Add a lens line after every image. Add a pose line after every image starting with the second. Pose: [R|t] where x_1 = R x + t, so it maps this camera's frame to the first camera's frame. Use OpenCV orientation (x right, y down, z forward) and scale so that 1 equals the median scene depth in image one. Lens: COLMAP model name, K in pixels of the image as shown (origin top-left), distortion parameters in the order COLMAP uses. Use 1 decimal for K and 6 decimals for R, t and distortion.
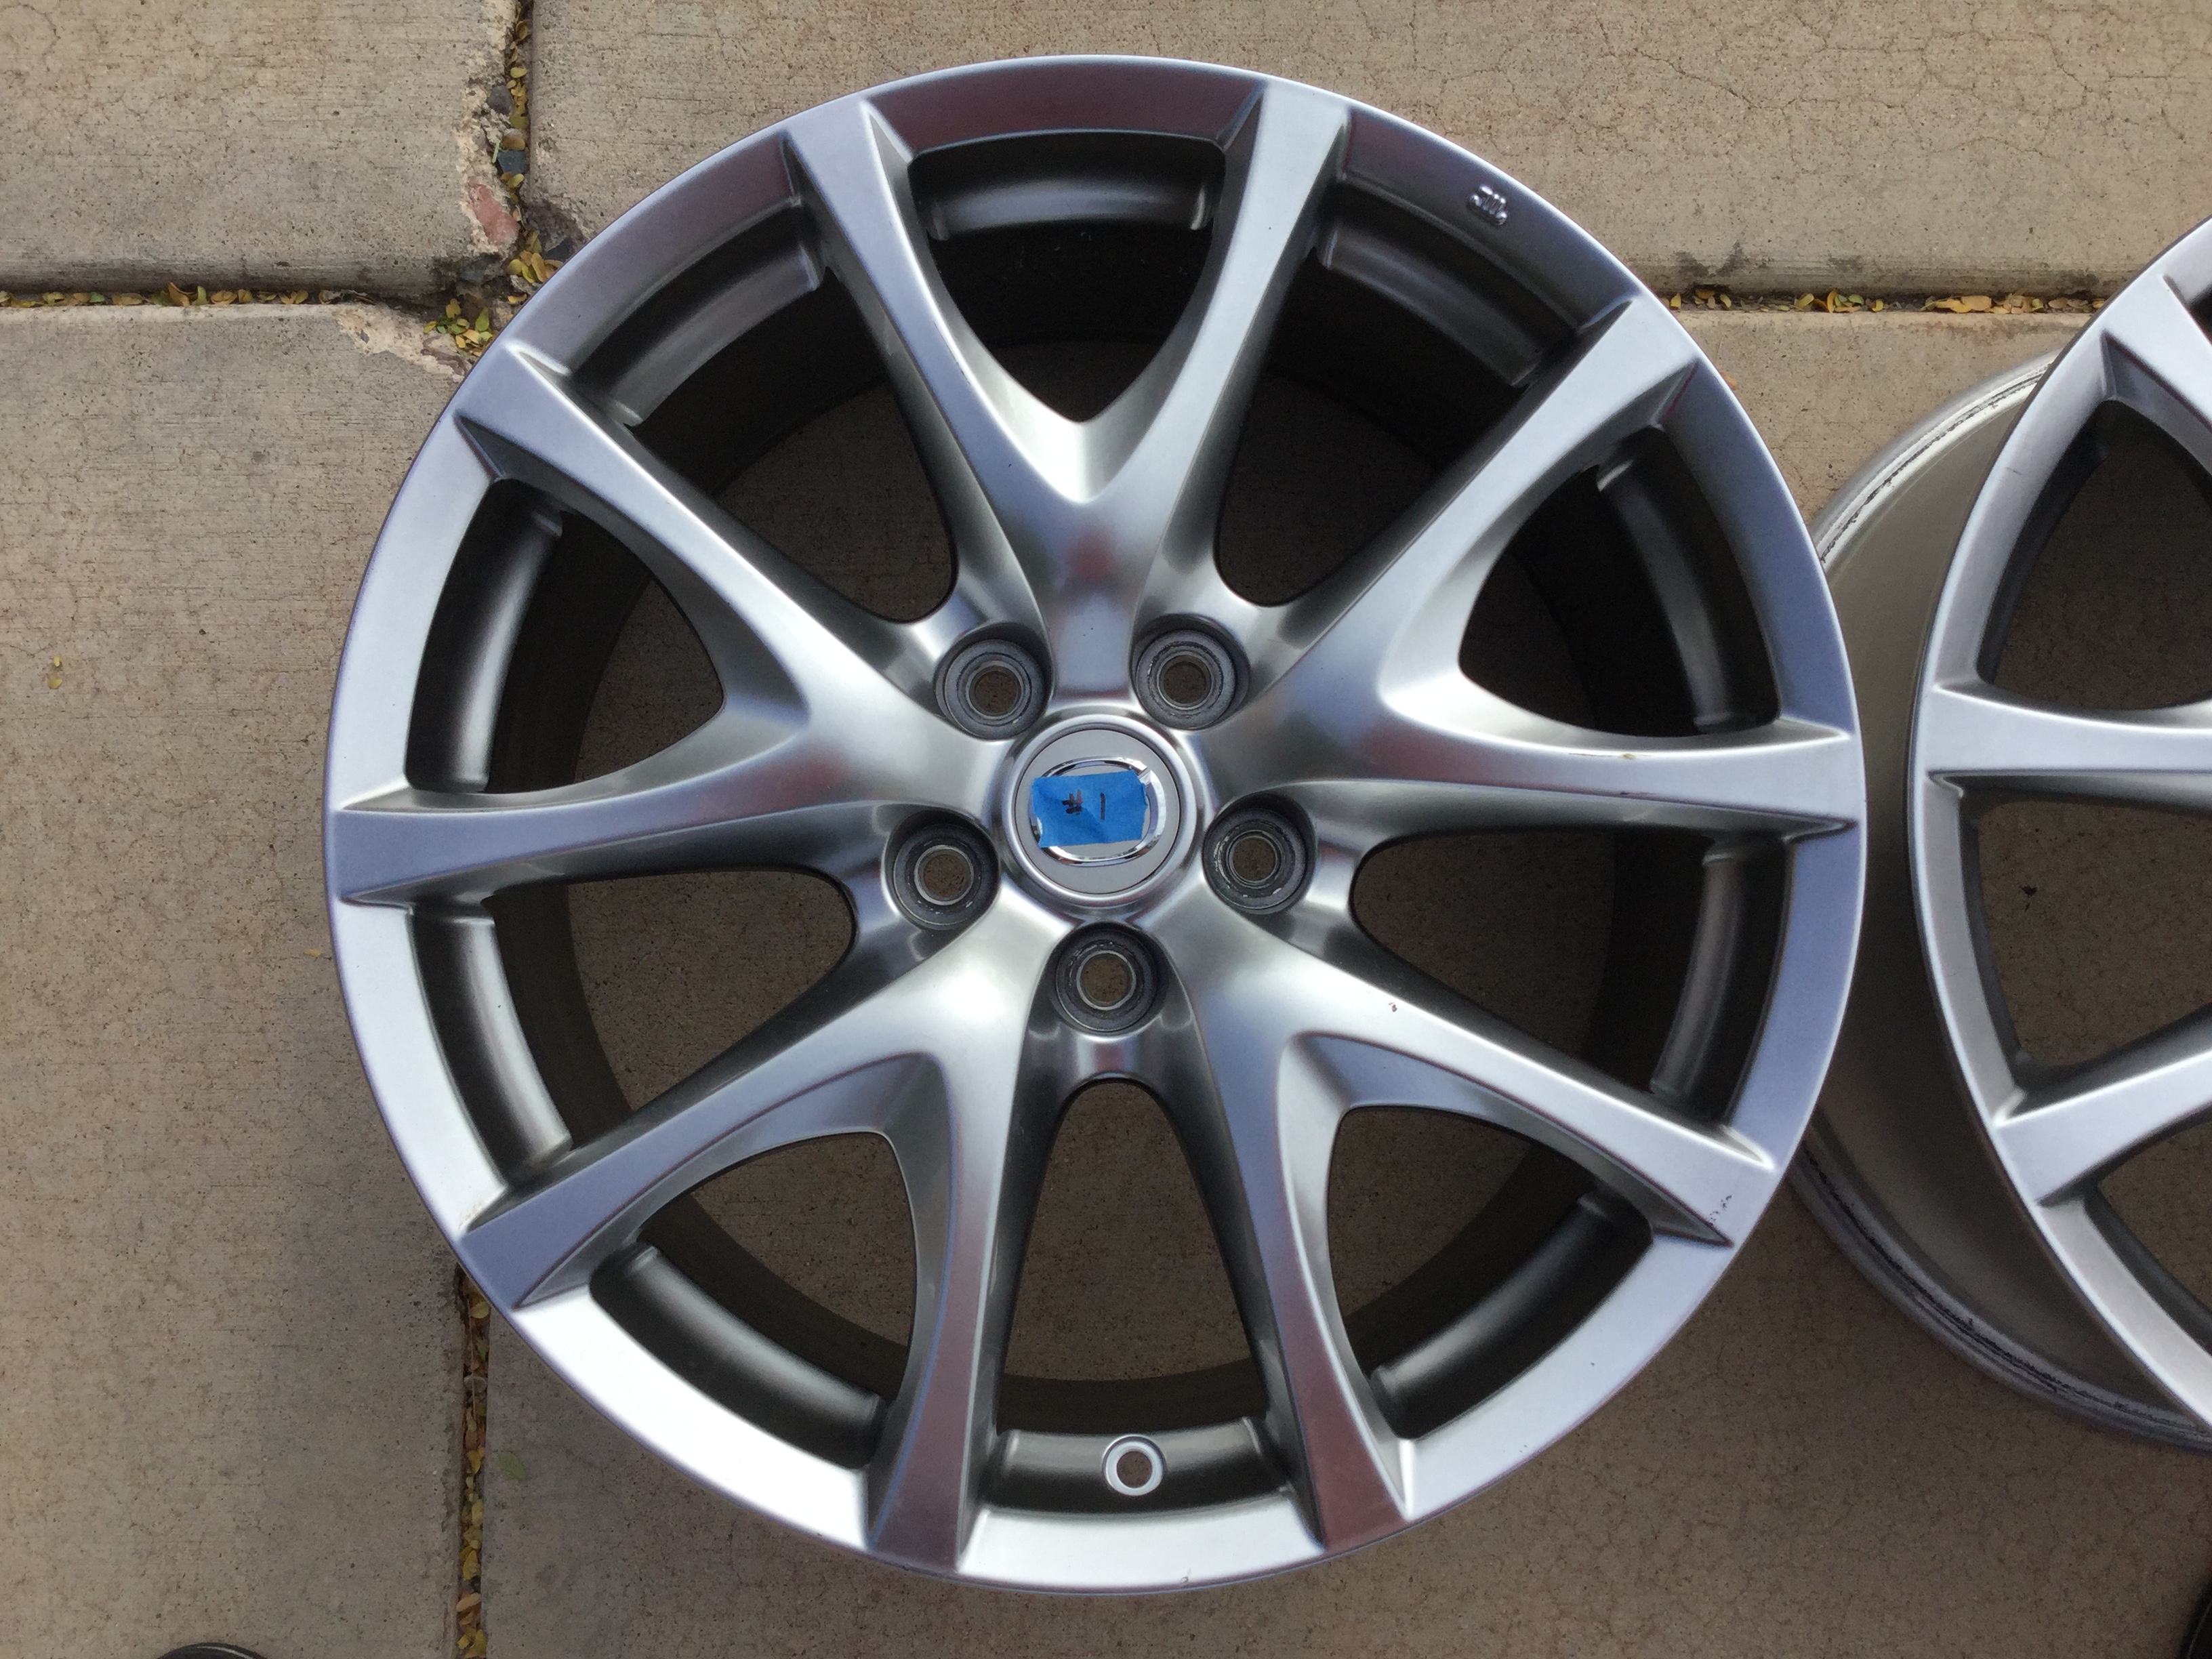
lens RADIAL K [[1993.5, 0, 1088.6], [0, 1993.5, 826.8], [0, 0, 1]] dist [0.078722, -0.033489]
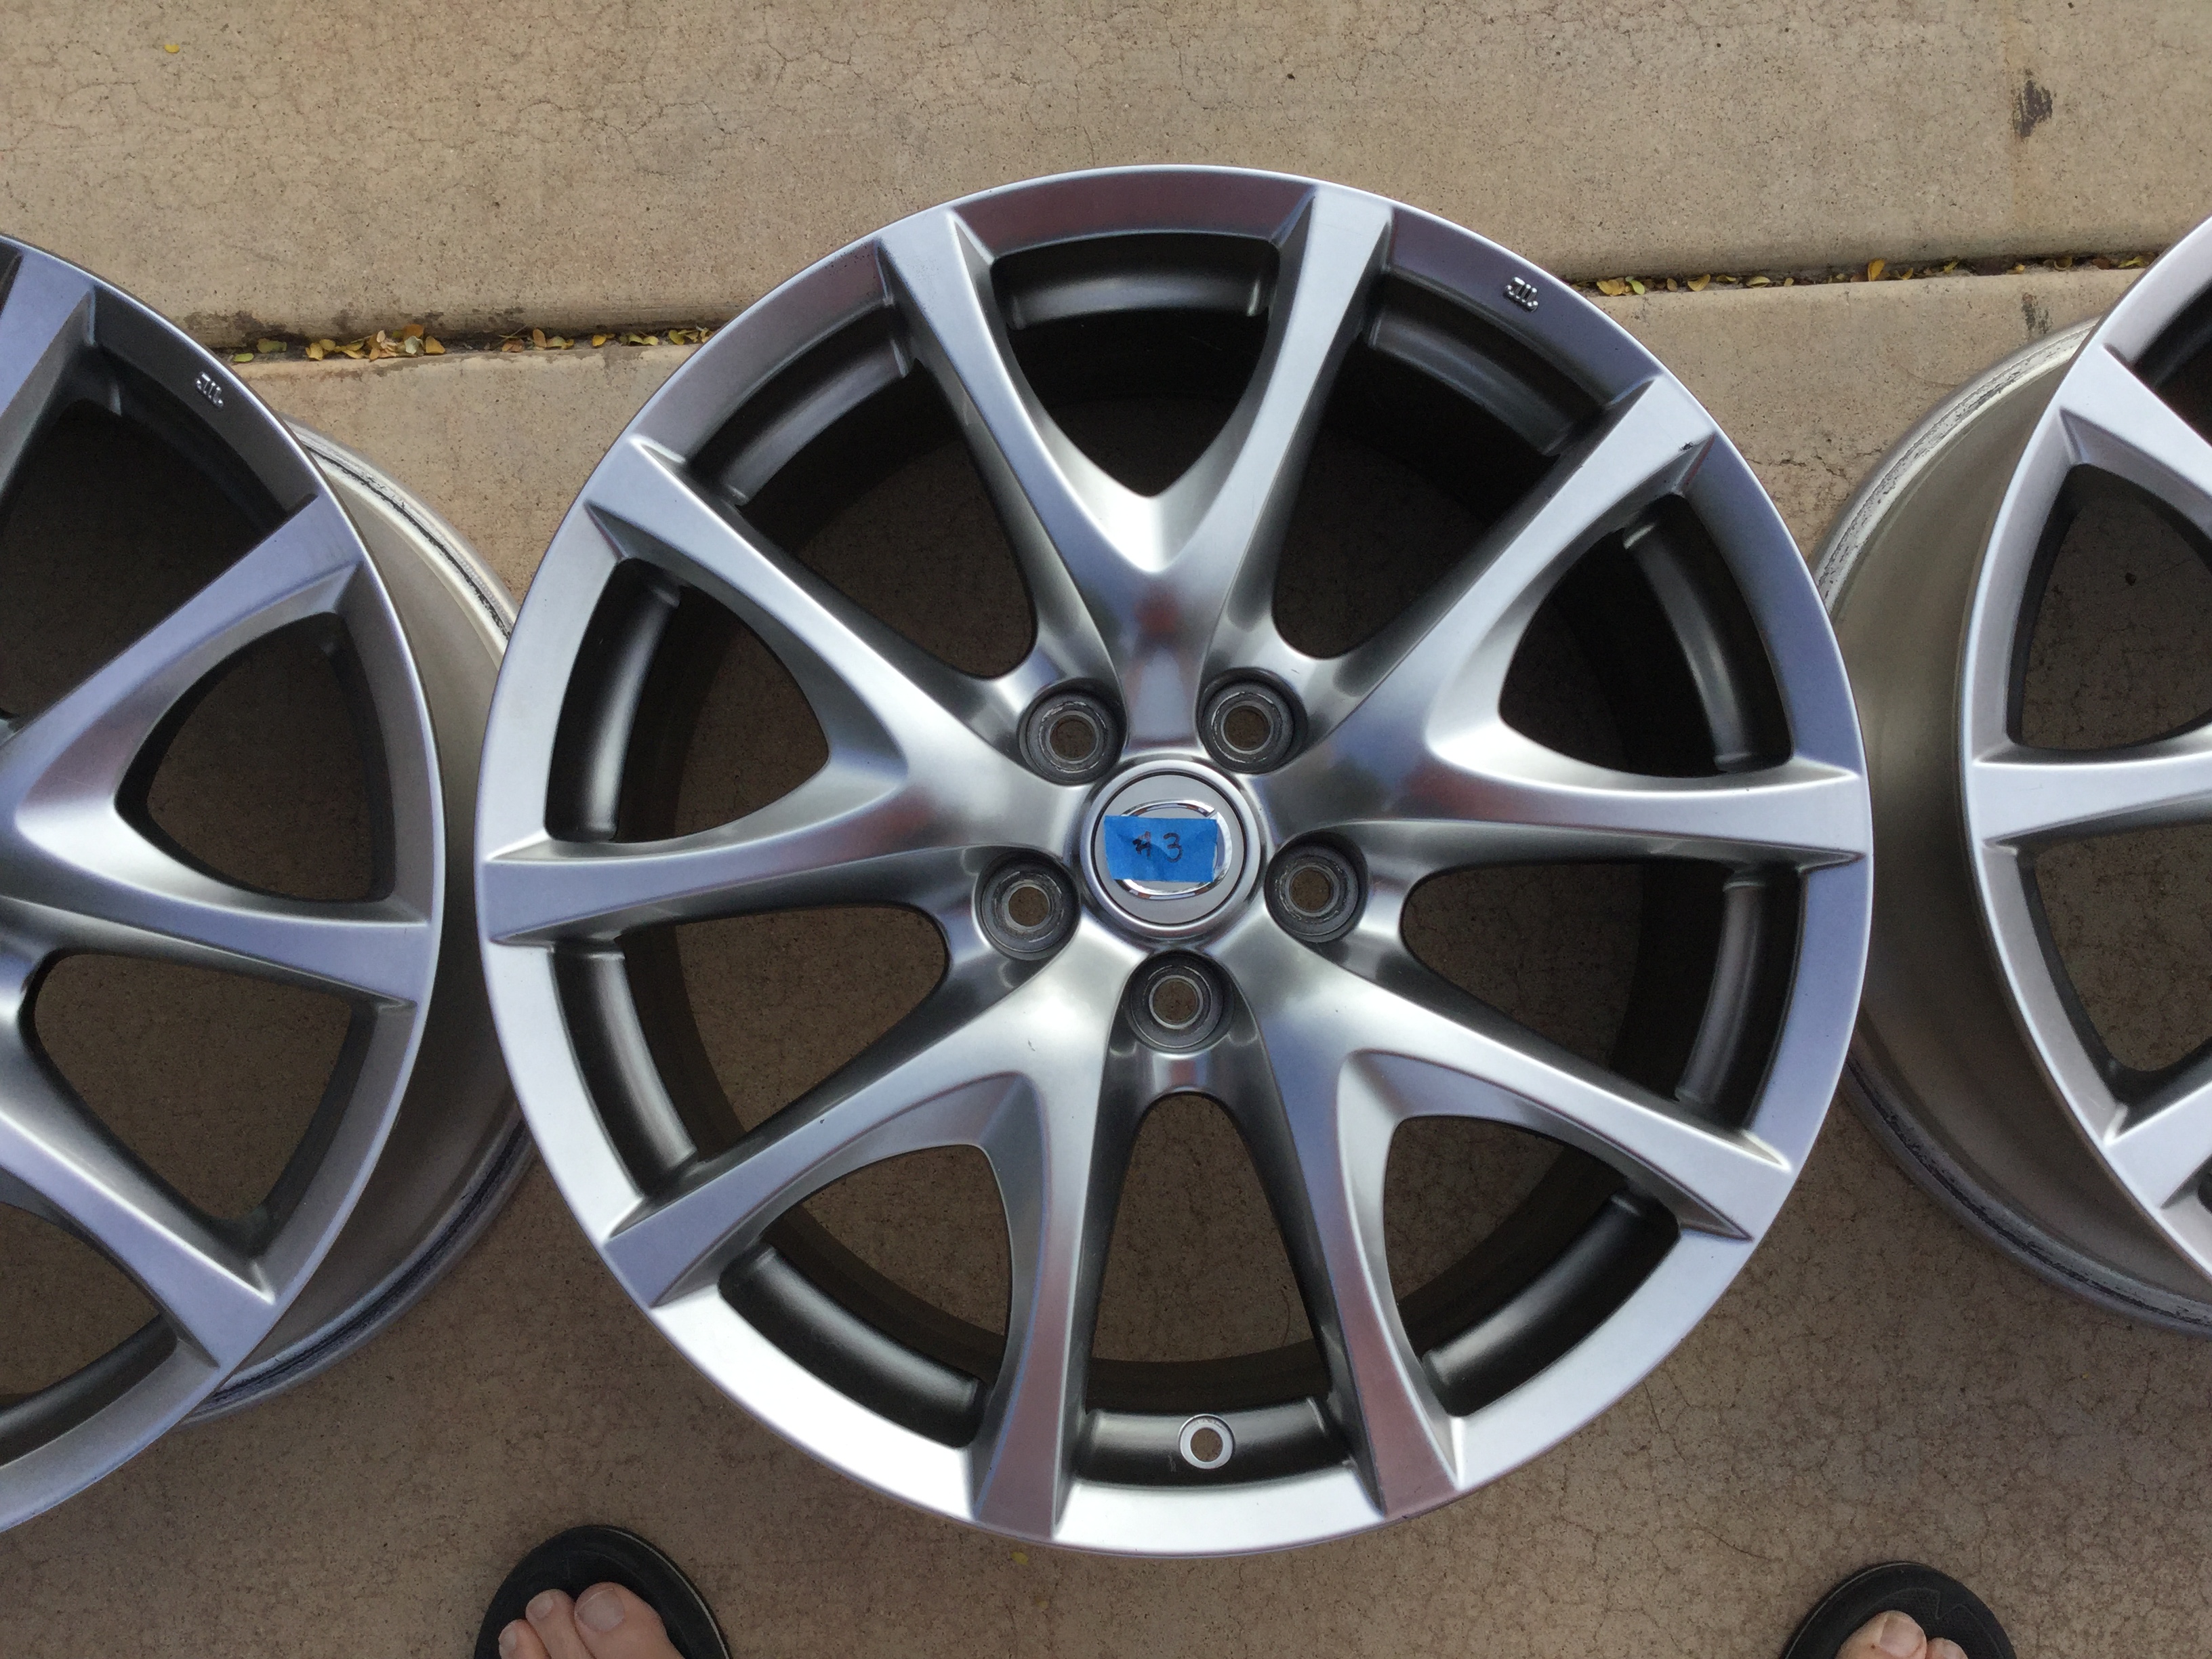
lens RADIAL K [[1993.5, 0, 1093.5], [0, 1993.5, 825.8], [0, 0, 1]] dist [0.078722, -0.033489]
pose [[0.999789, -0.012673, -0.016155, -0.018959], [0.012911, 0.999809, 0.014679, -0.037774], [0.015966, -0.014884, 0.999762, -0.098250]]
